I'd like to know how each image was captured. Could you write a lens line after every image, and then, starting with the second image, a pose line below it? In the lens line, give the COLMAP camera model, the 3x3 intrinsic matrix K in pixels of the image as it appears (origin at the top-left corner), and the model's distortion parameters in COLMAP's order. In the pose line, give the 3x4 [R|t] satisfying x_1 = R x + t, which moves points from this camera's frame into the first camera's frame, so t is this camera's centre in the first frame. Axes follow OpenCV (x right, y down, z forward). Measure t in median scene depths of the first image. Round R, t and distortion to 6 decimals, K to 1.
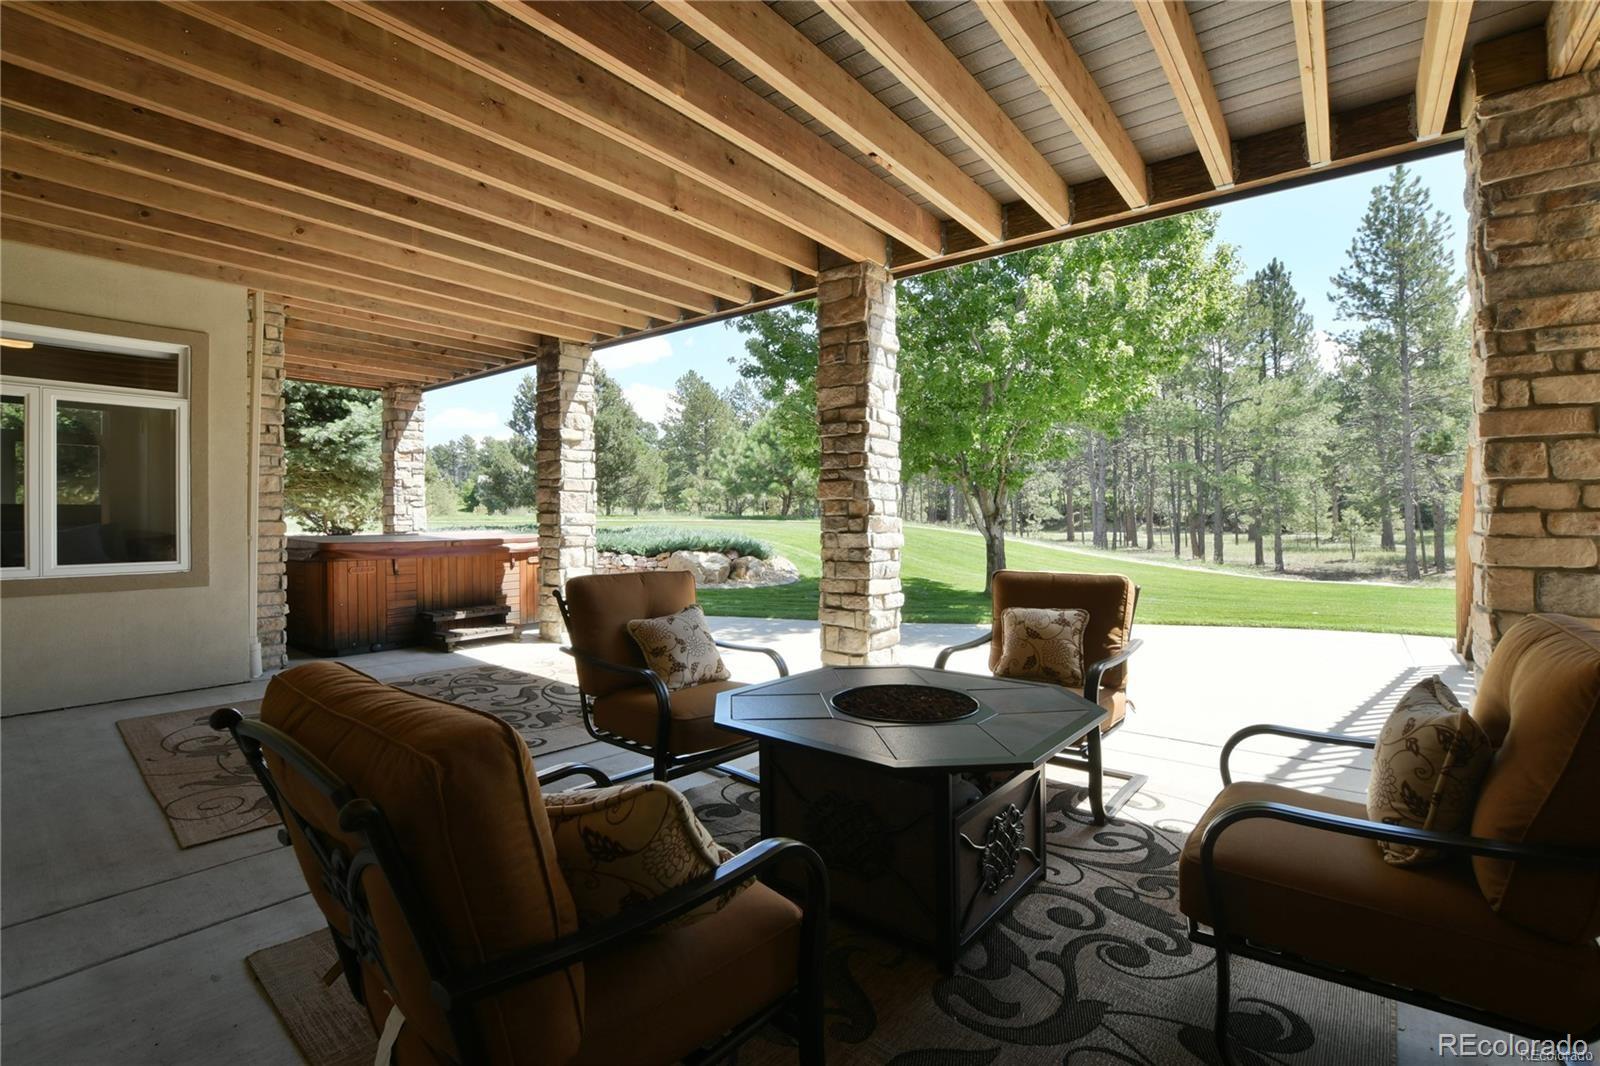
lens RADIAL K [[708.6, 0, 803.8], [0, 708.6, 505.1], [0, 0, 1]] dist [0.021687, -0.000096]
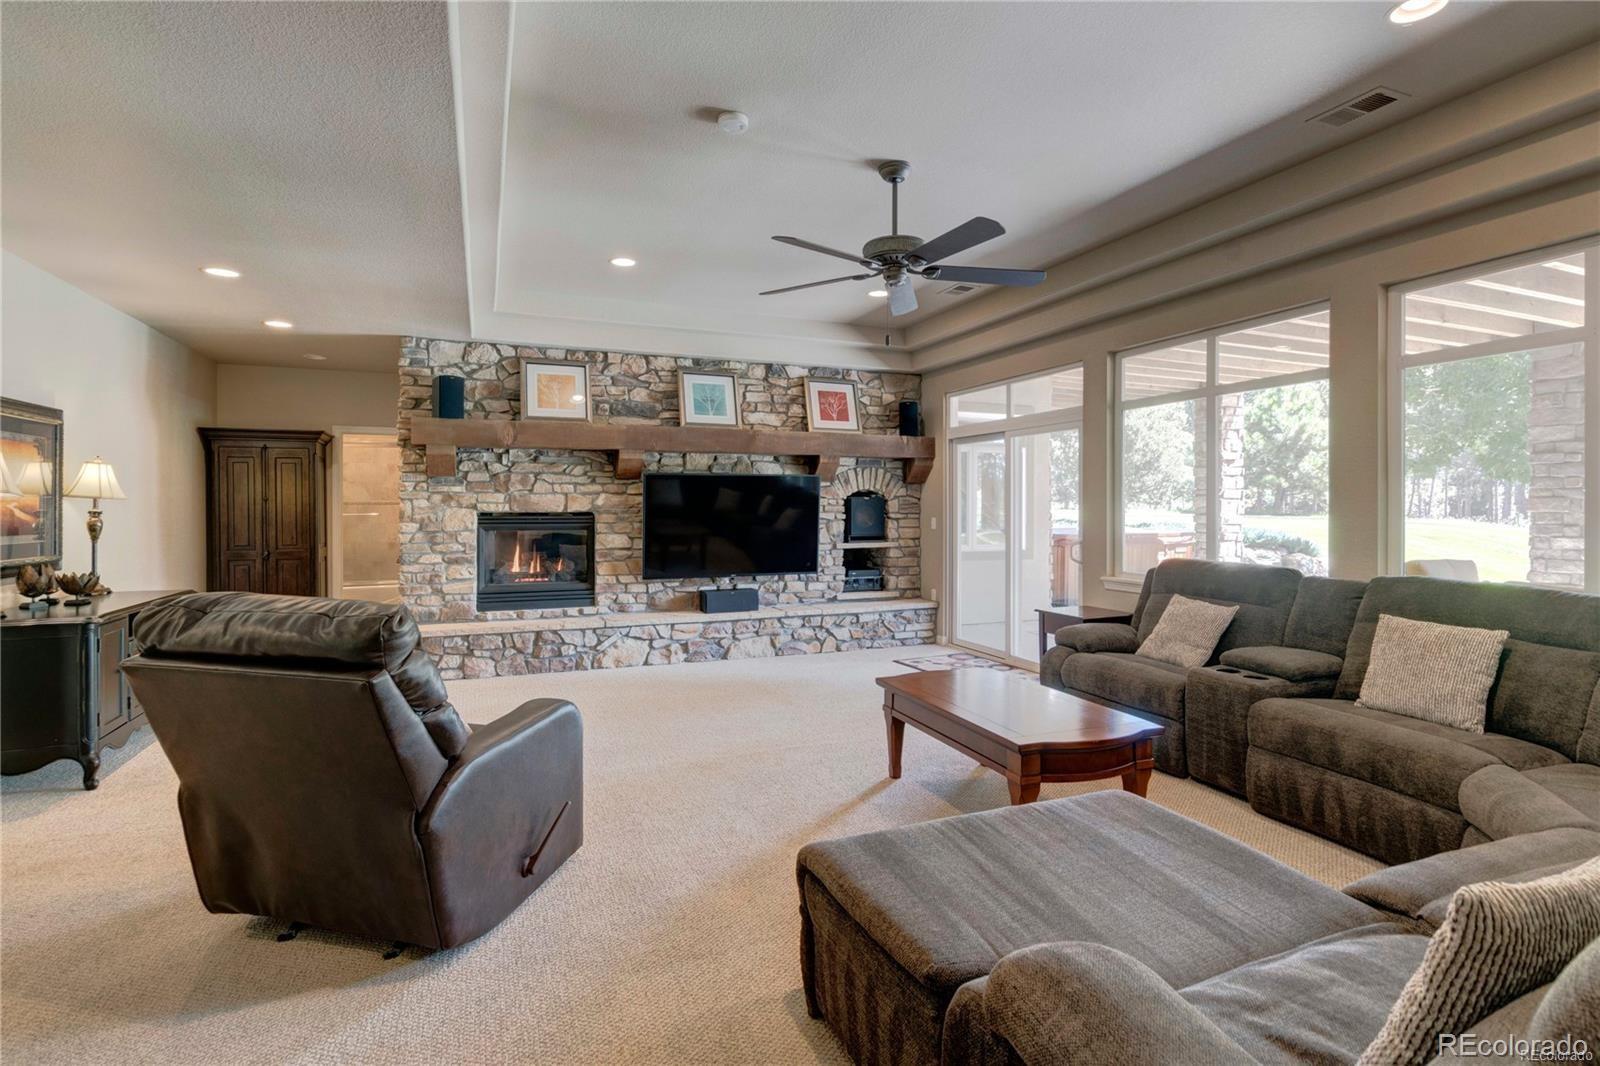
lens RADIAL K [[822.8, 0, 732.1], [0, 822.8, 525.0], [0, 0, 1]] dist [-0.000436, -0.000565]
pose [[0.878358, 0.017720, -0.477675, -0.403431], [0.002940, 0.999093, 0.042469, -0.038329], [0.477995, -0.038708, 0.877509, -0.768539]]
